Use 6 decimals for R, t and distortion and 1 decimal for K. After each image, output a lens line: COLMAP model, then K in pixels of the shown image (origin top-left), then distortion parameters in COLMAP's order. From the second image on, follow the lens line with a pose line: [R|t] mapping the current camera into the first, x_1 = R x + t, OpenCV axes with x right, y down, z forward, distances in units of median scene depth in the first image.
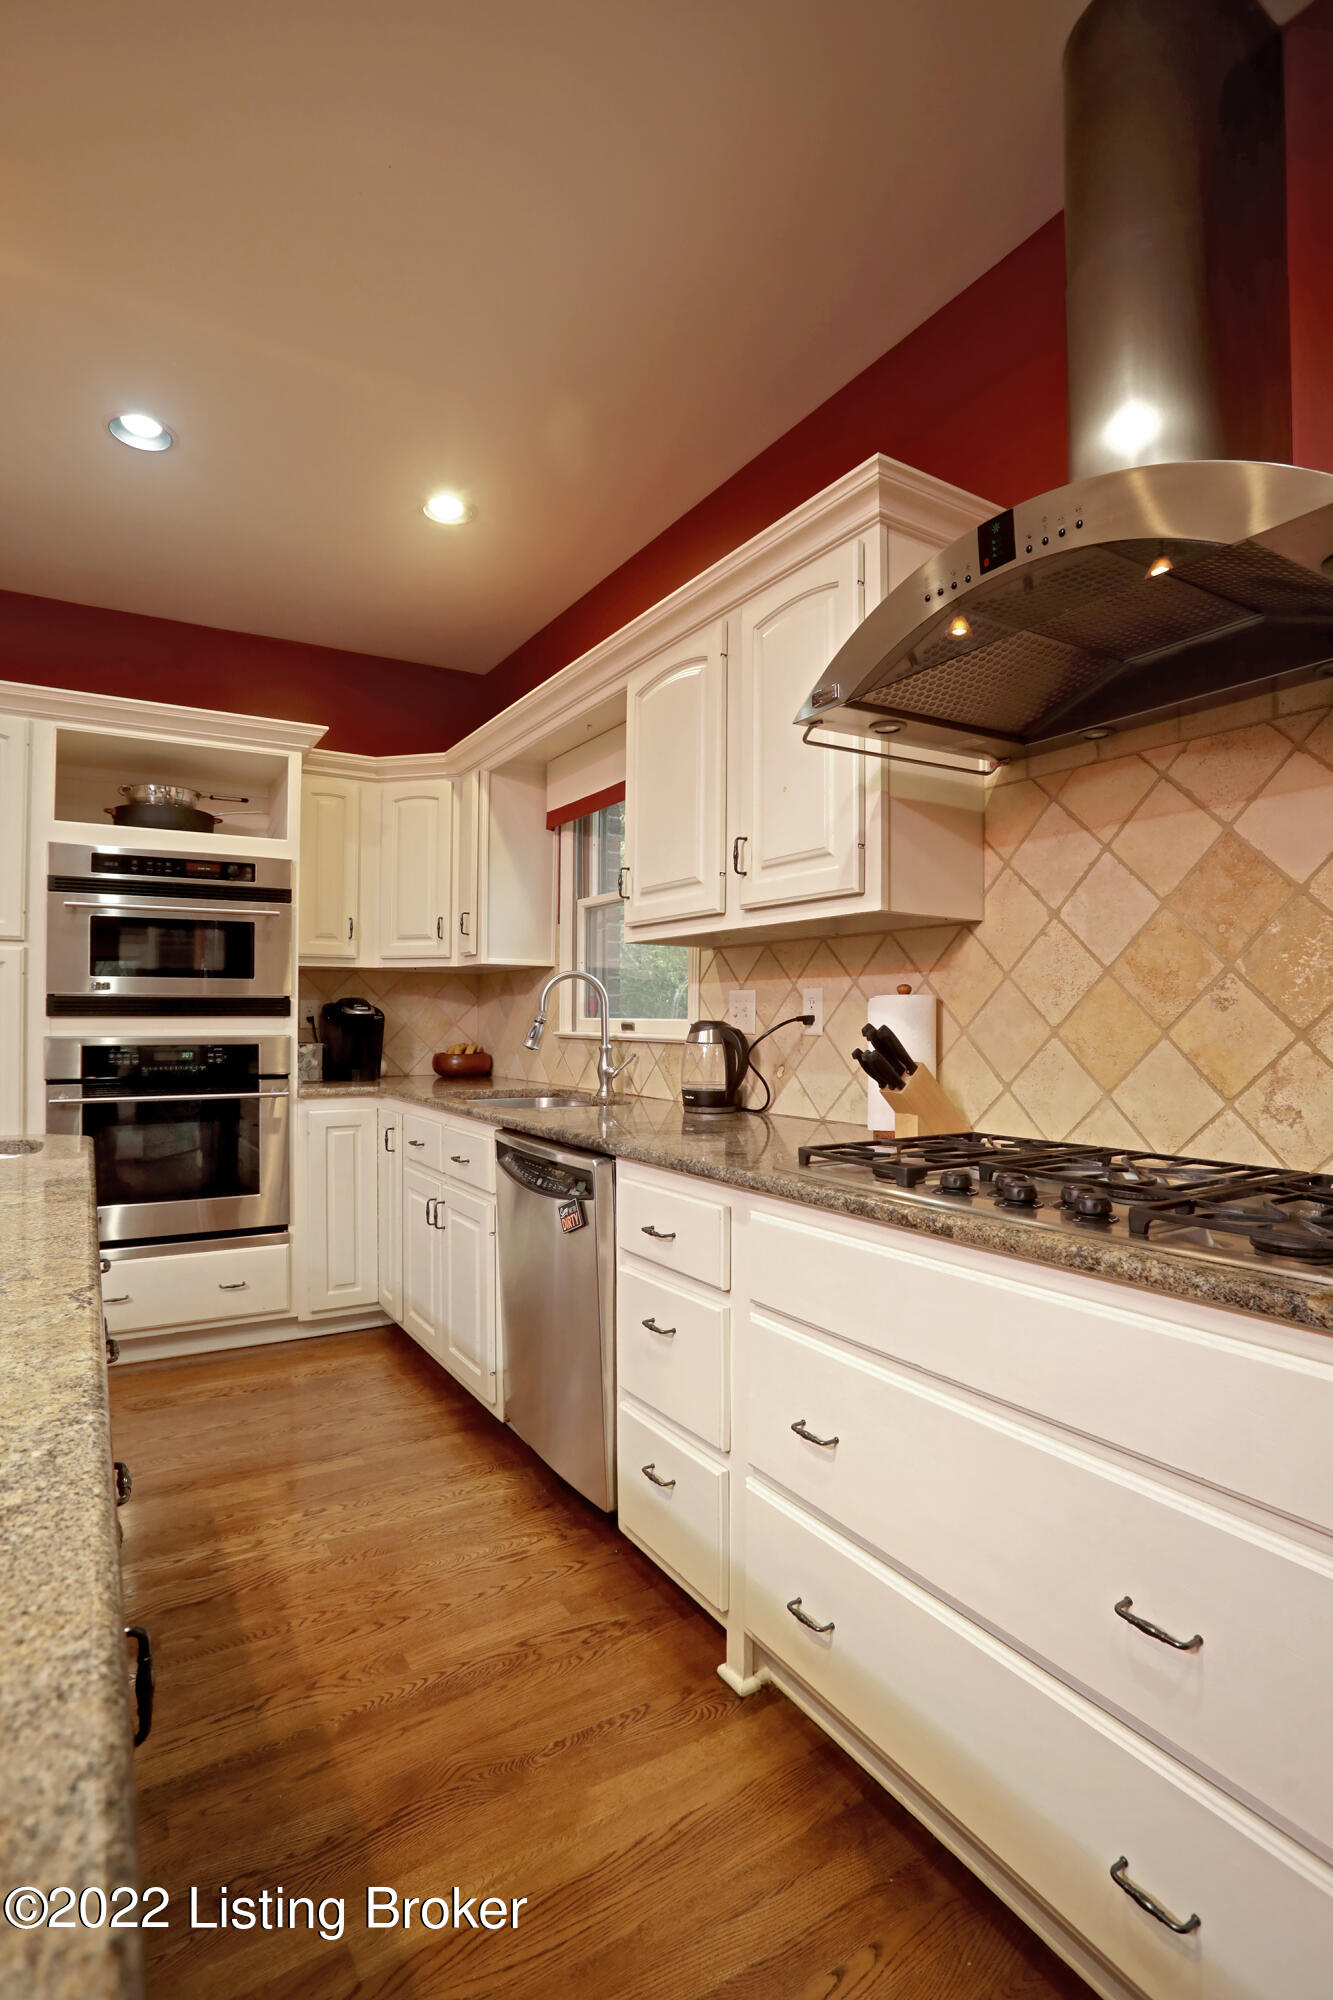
lens RADIAL K [[967.8, 0, 666.5], [0, 967.8, 1000.0], [0, 0, 1]] dist [-0.089040, 0.038684]
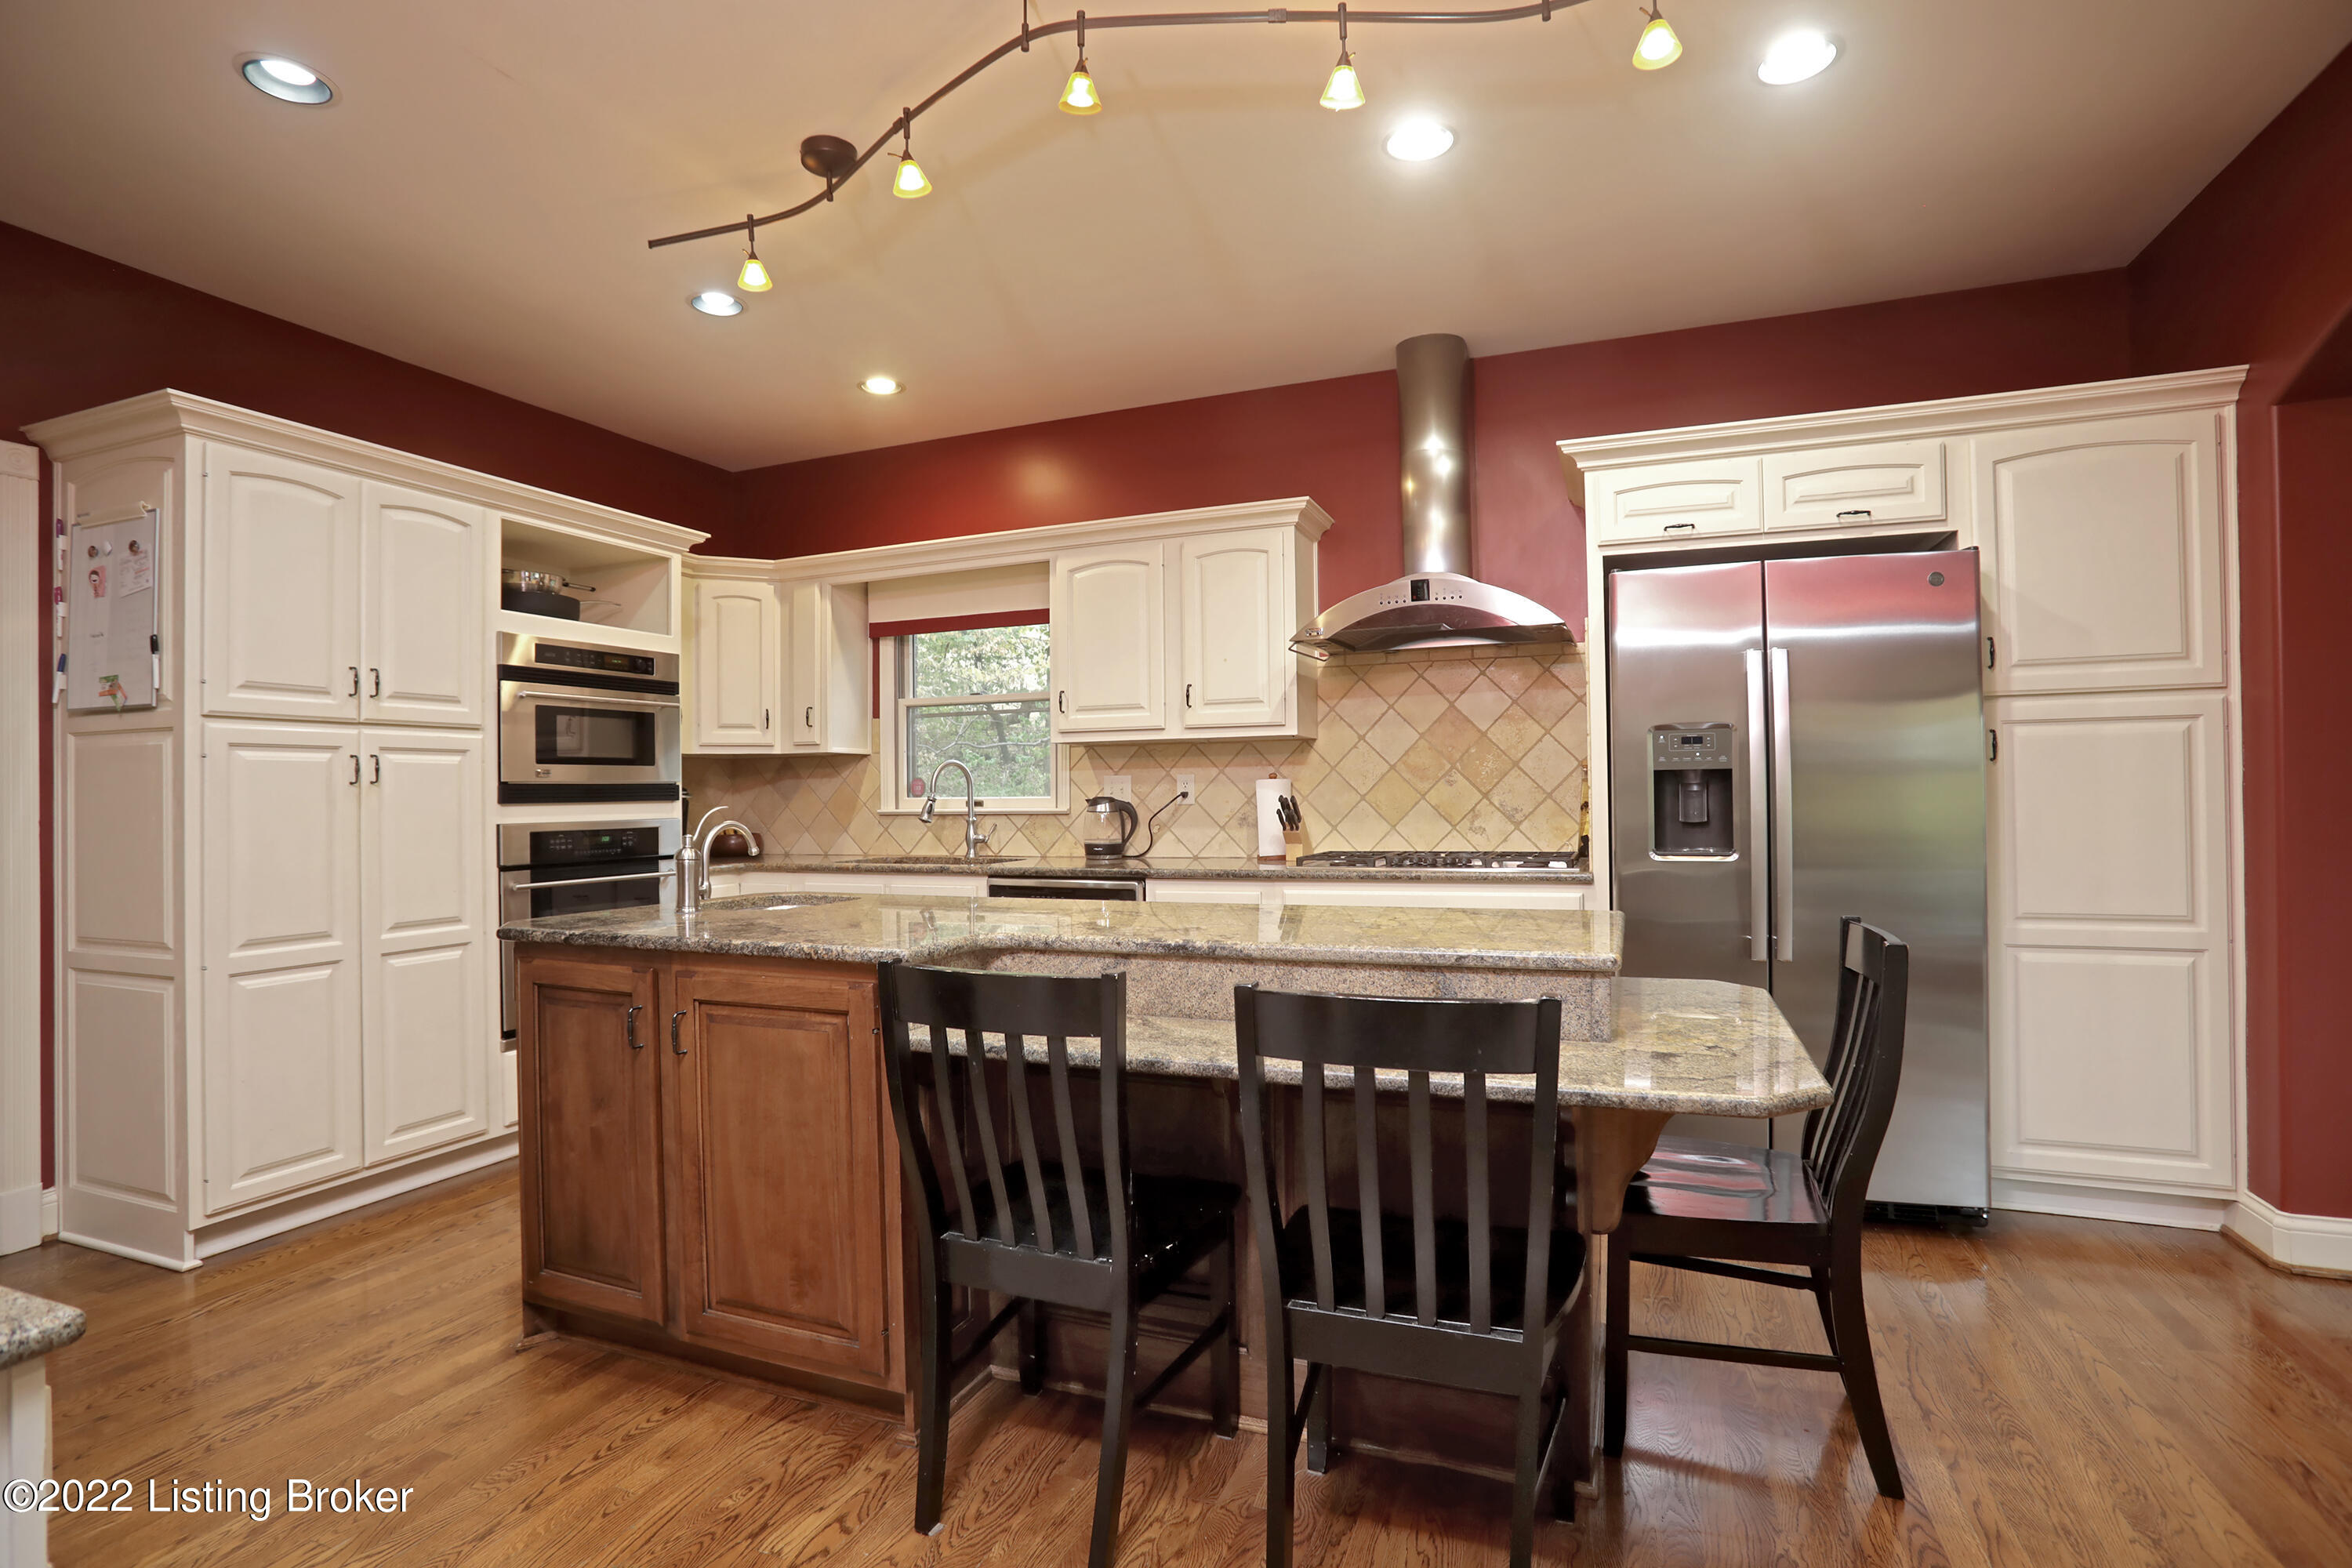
lens RADIAL K [[1138.1, 0, 1174.5], [0, 1138.1, 774.5], [0, 0, 1]] dist [-0.089040, 0.038684]
pose [[0.801783, -0.004199, 0.597600, -0.899005], [0.005839, 0.999983, -0.000807, -0.010250], [-0.597586, 0.004136, 0.801794, -0.444793]]
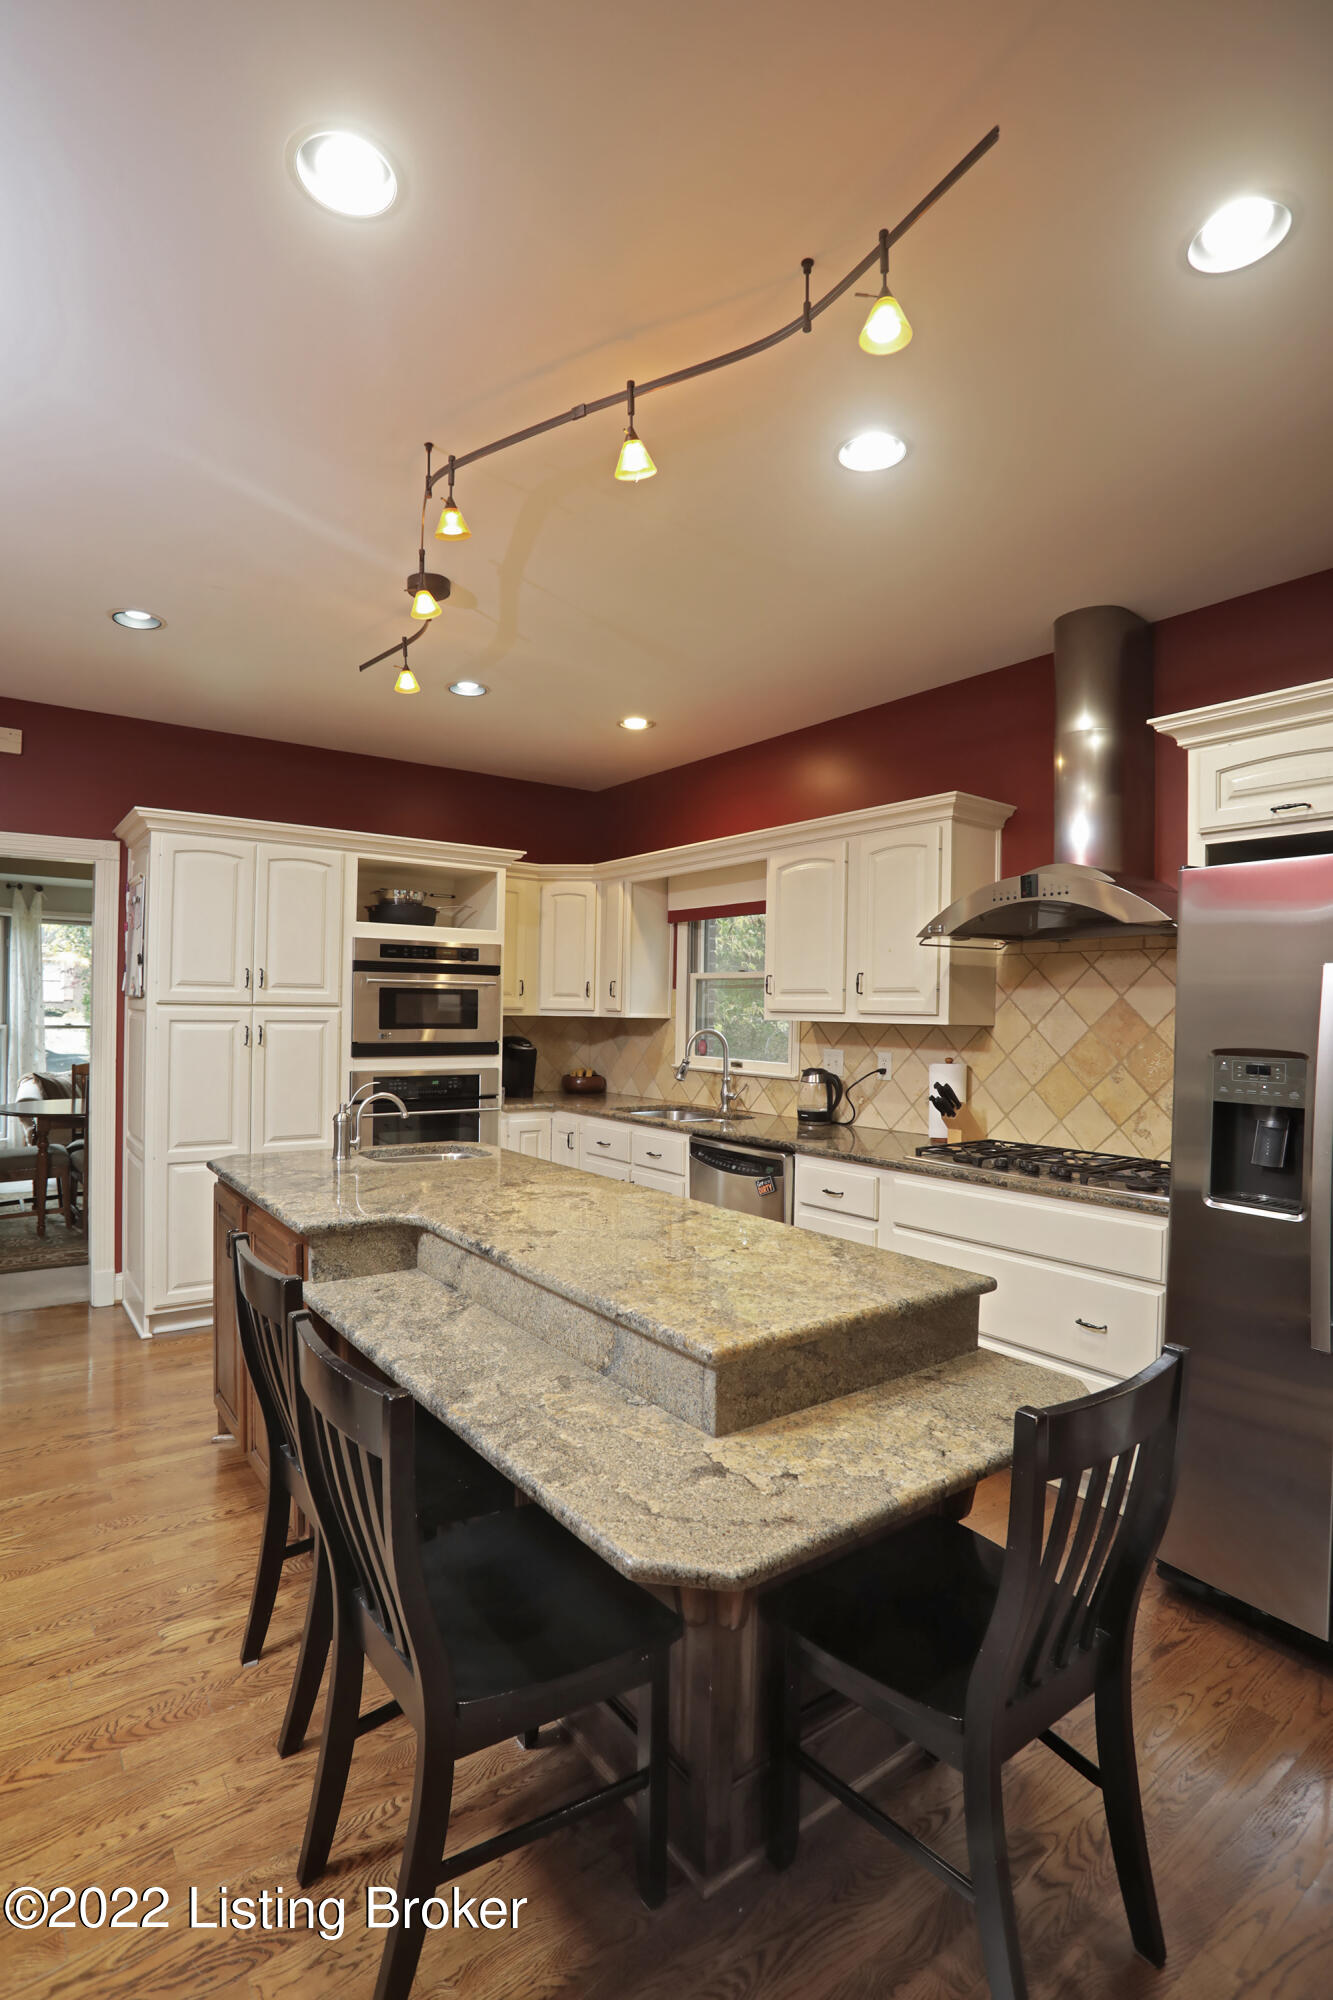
lens RADIAL K [[967.8, 0, 666.5], [0, 967.8, 1000.0], [0, 0, 1]] dist [-0.089040, 0.038684]
pose [[0.995571, 0.014468, 0.092893, -0.358506], [-0.015285, 0.999850, 0.008088, -0.103422], [-0.092762, -0.009472, 0.995643, -0.597261]]
